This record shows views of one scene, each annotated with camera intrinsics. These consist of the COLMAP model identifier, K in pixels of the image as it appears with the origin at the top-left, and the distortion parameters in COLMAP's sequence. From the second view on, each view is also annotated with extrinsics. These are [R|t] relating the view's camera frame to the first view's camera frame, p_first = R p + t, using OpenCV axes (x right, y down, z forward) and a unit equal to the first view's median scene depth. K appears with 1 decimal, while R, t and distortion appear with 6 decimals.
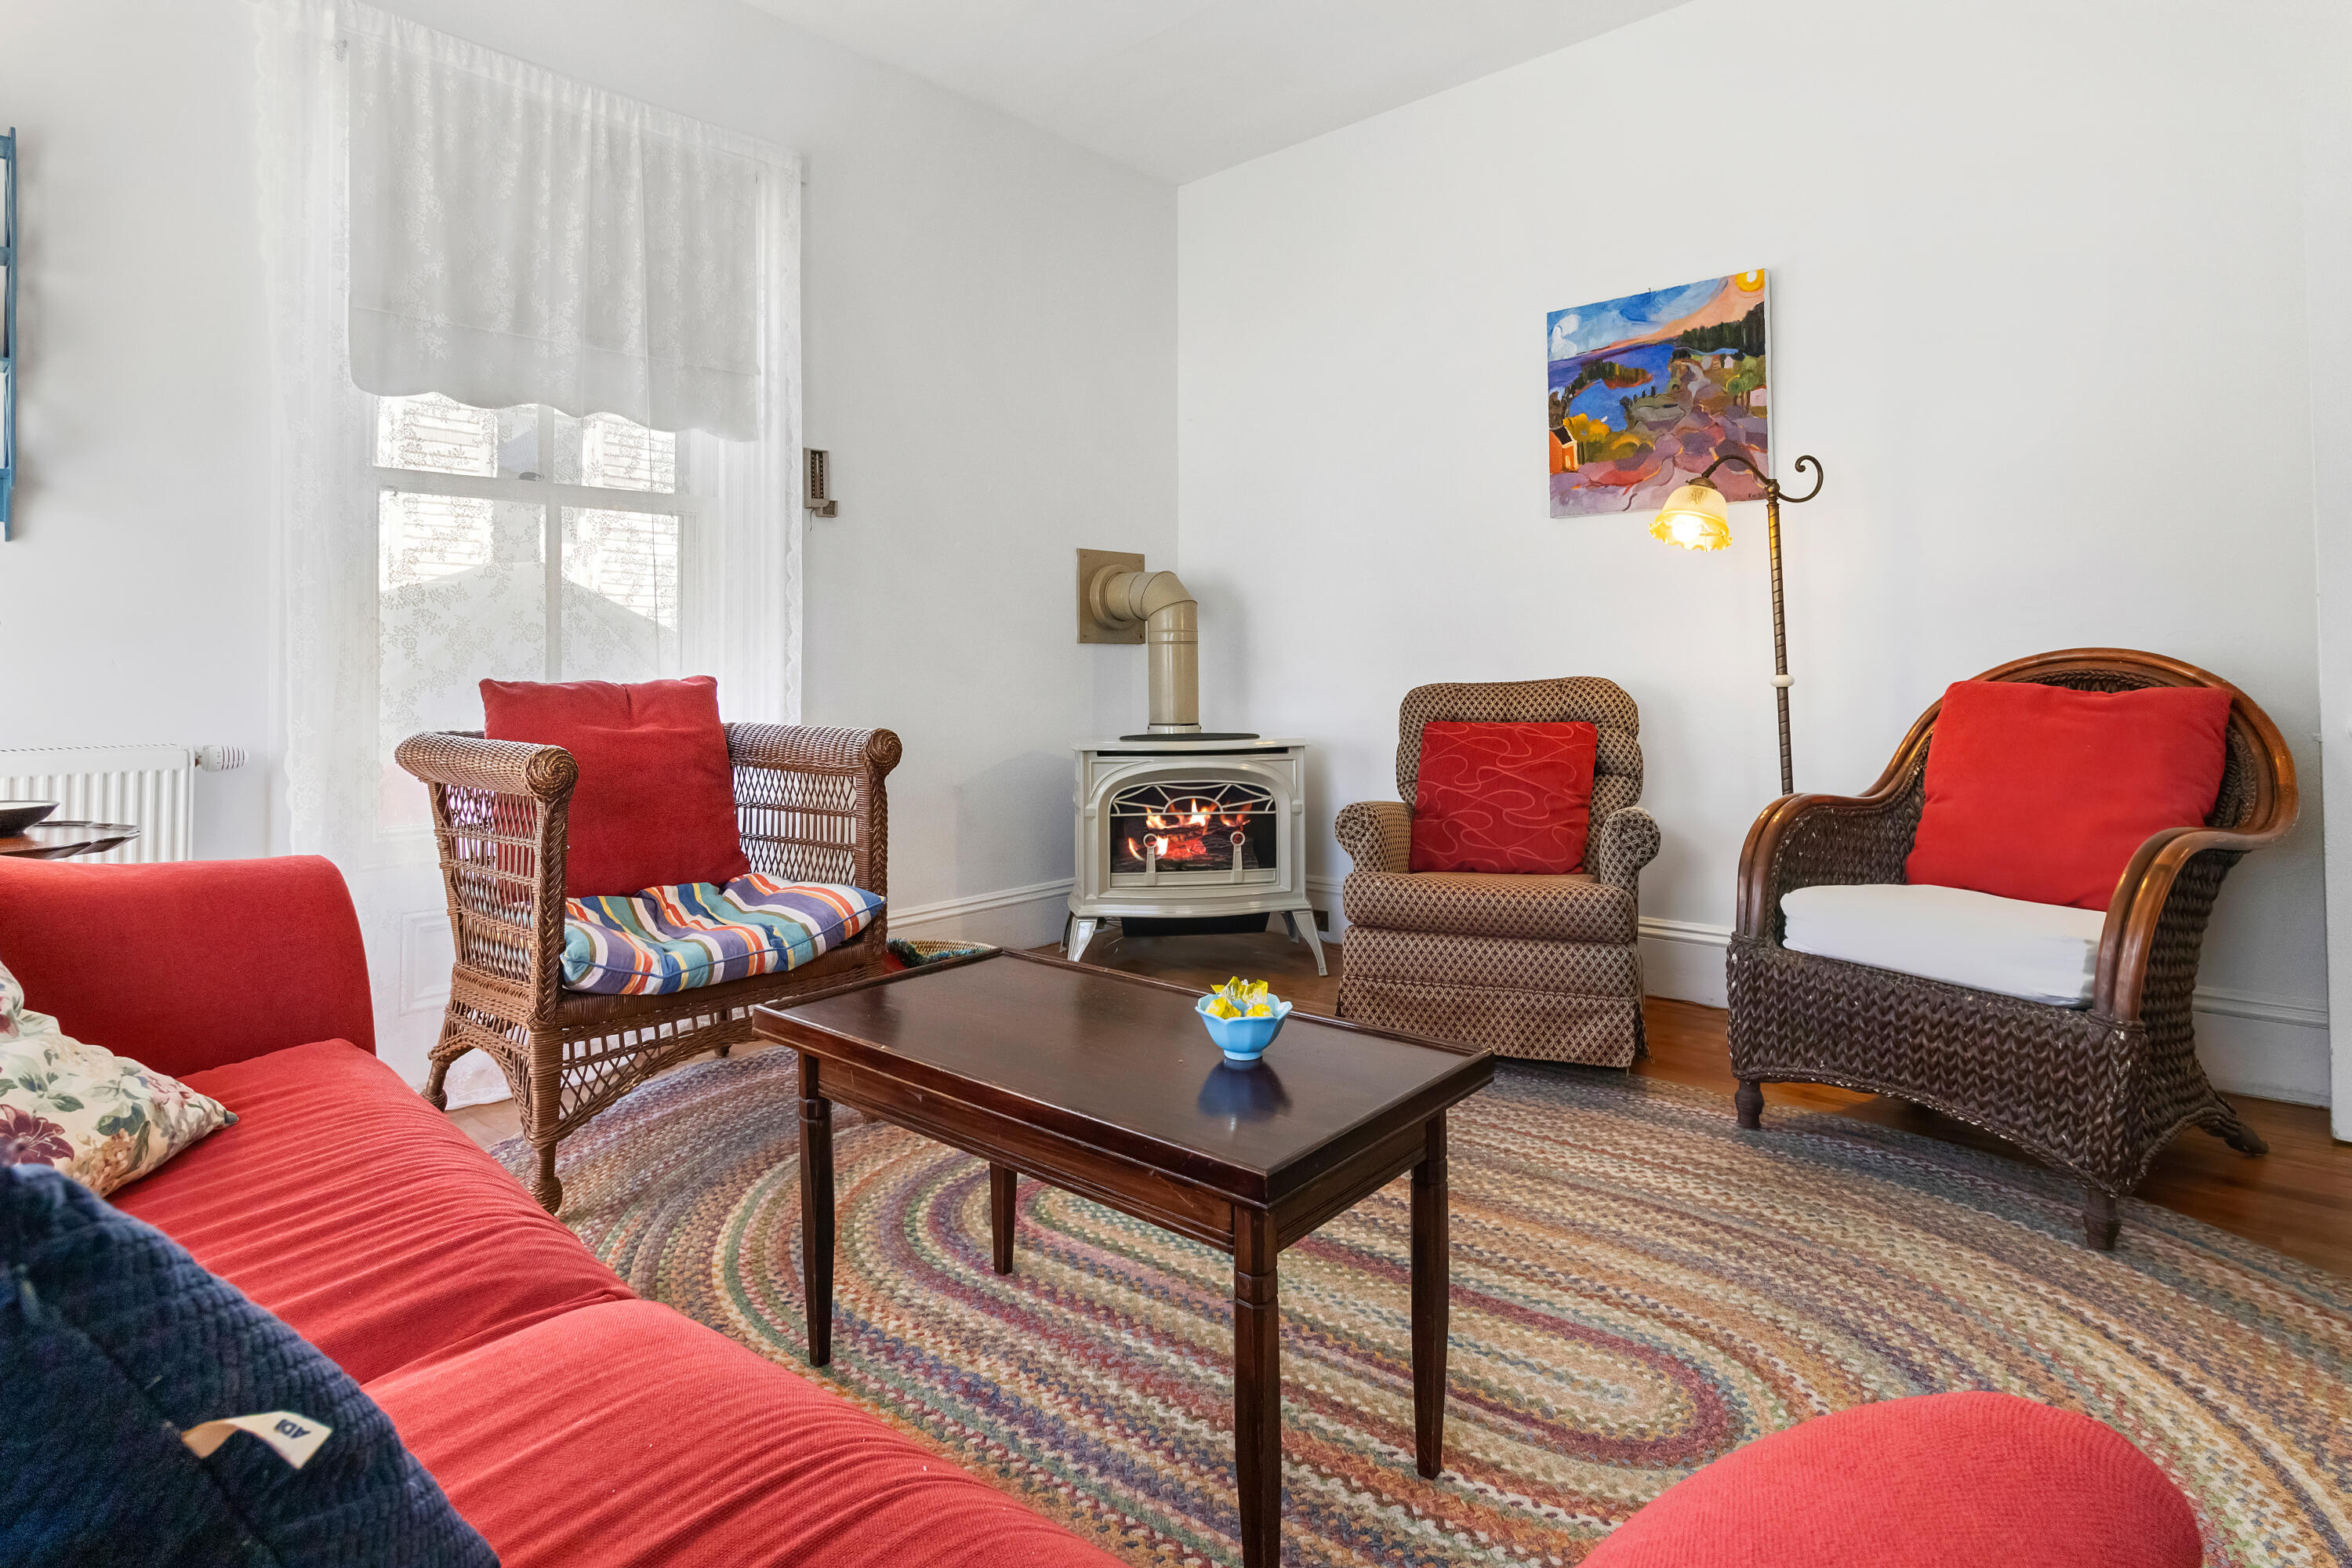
lens RADIAL K [[1200.9, 0, 1182.8], [0, 1200.9, 642.3], [0, 0, 1]] dist [0.004501, 0.000241]
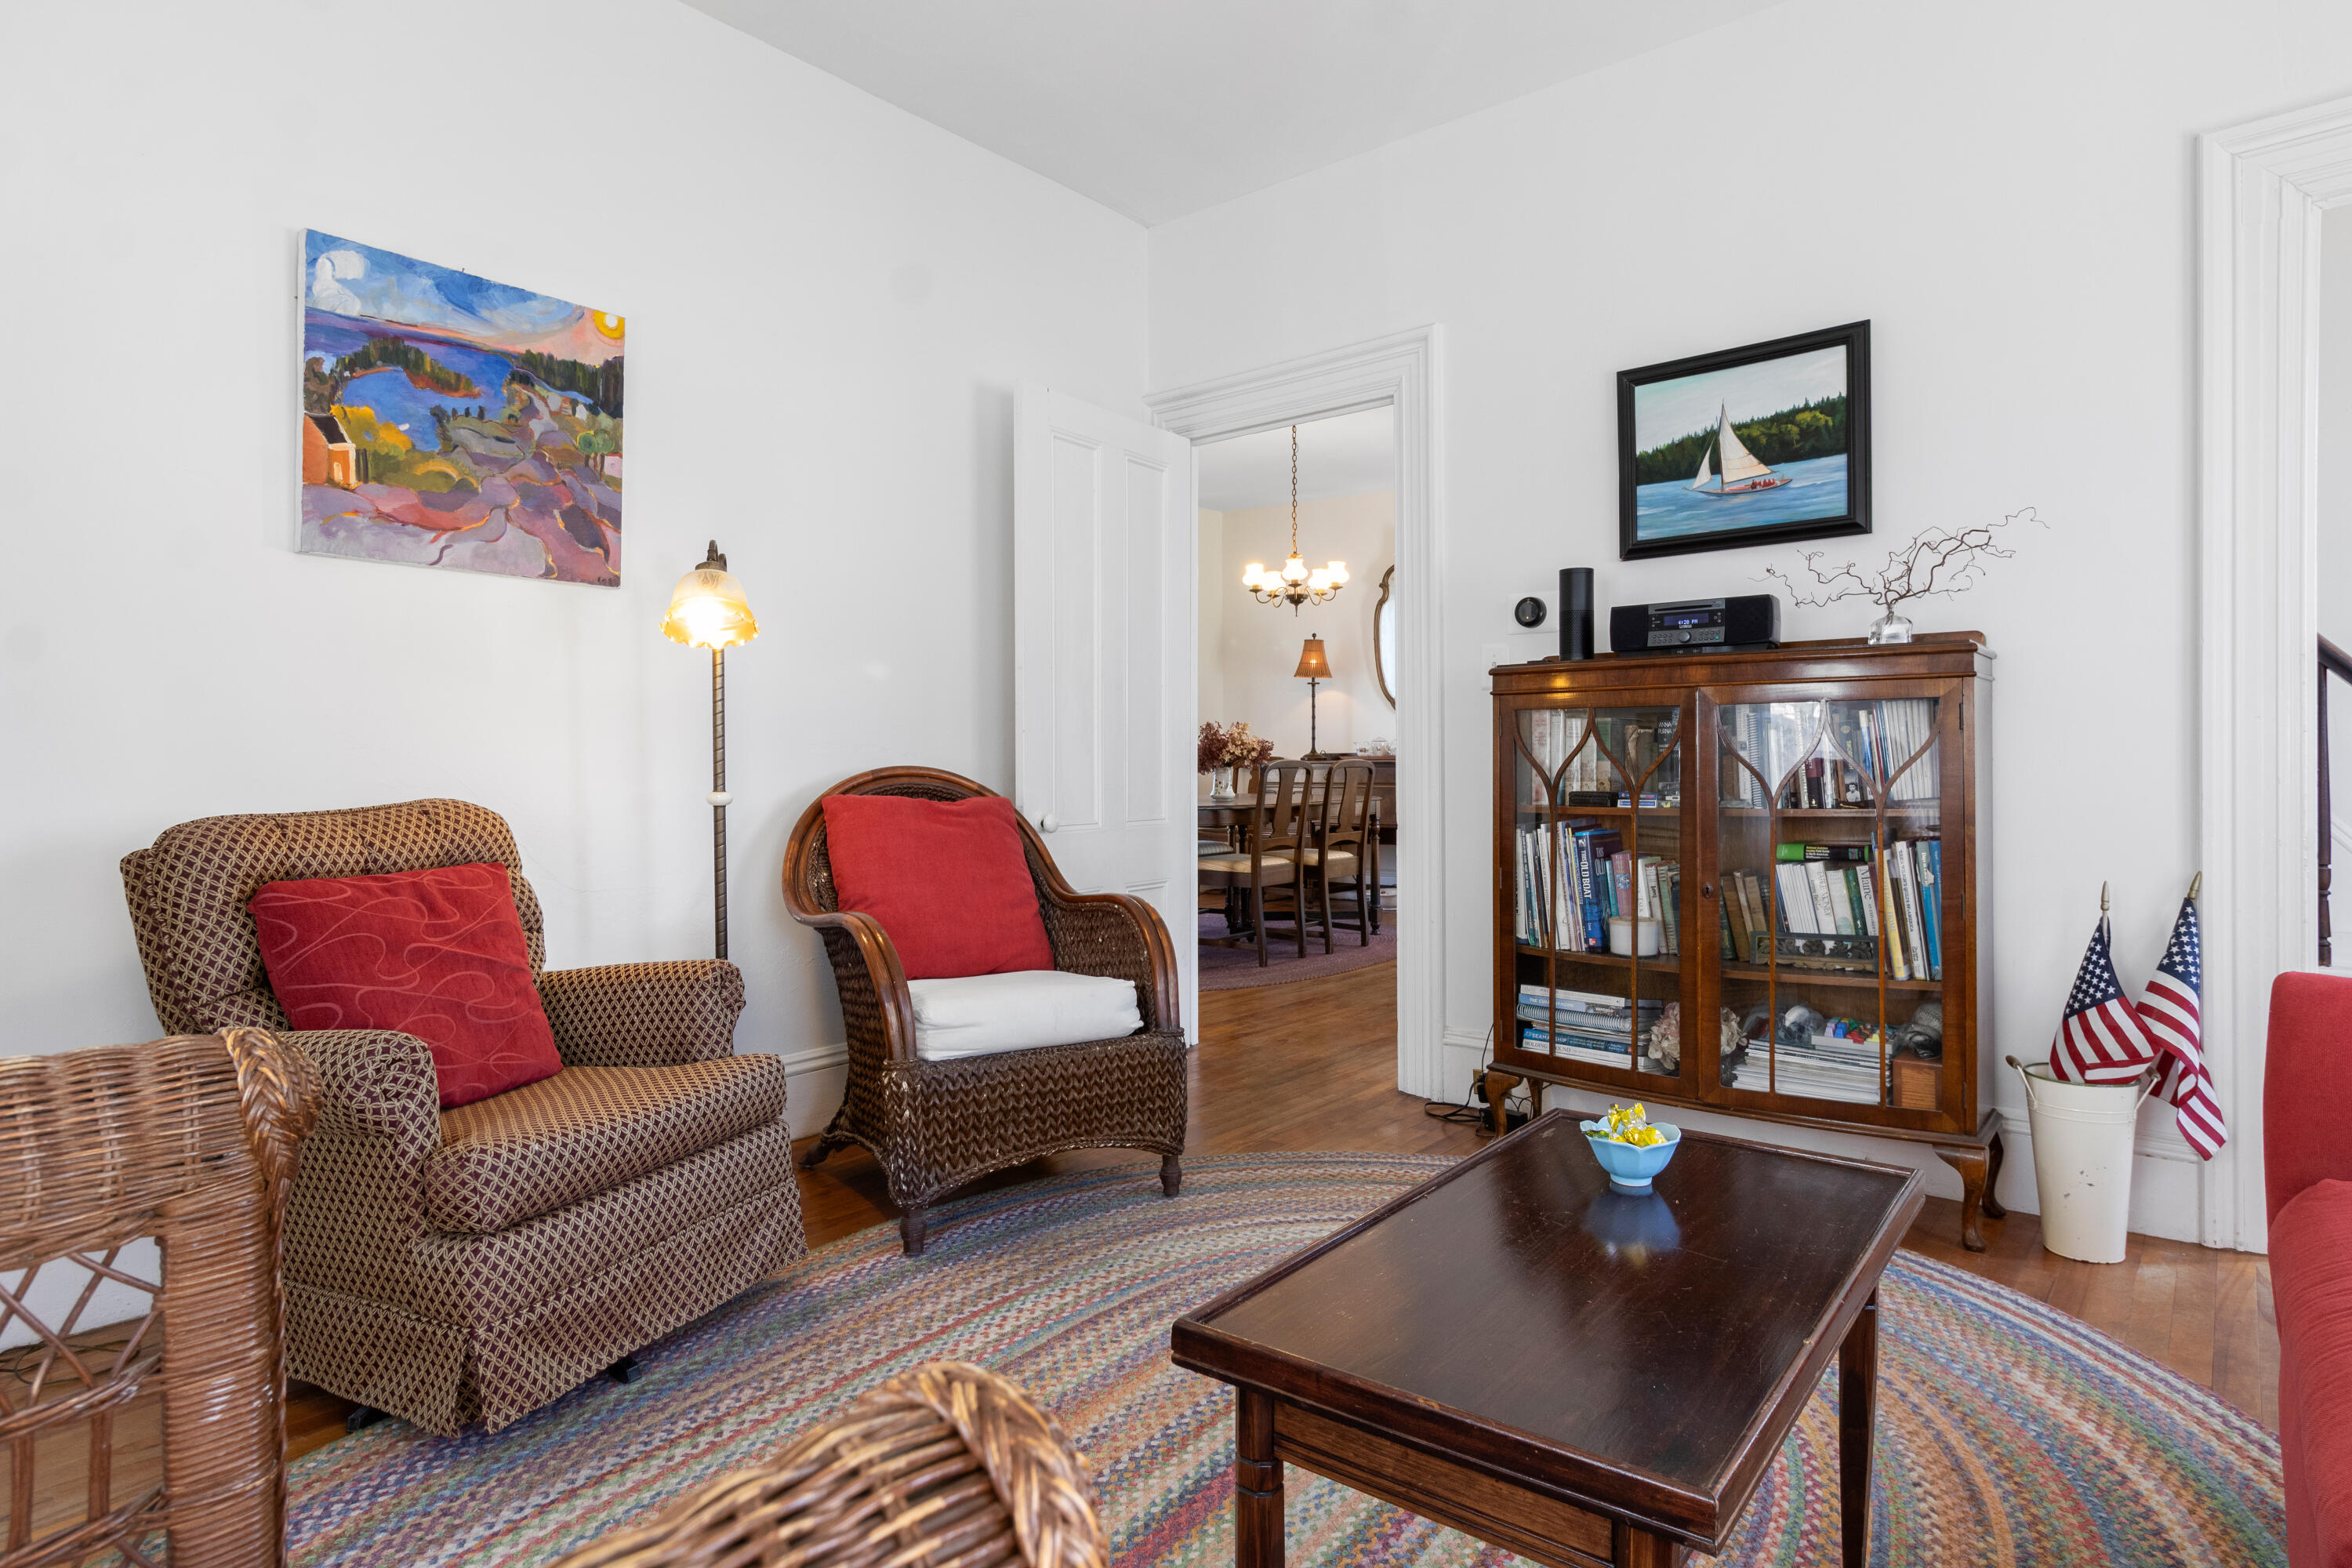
lens RADIAL K [[1270.2, 0, 1175.3], [0, 1270.2, 784.1], [0, 0, 1]] dist [-0.006114, -0.000837]
pose [[-0.024086, 0.004608, 0.999699, -0.403973], [-0.007956, 0.999957, -0.004800, 0.020648], [-0.999678, -0.008069, -0.024049, 0.596264]]
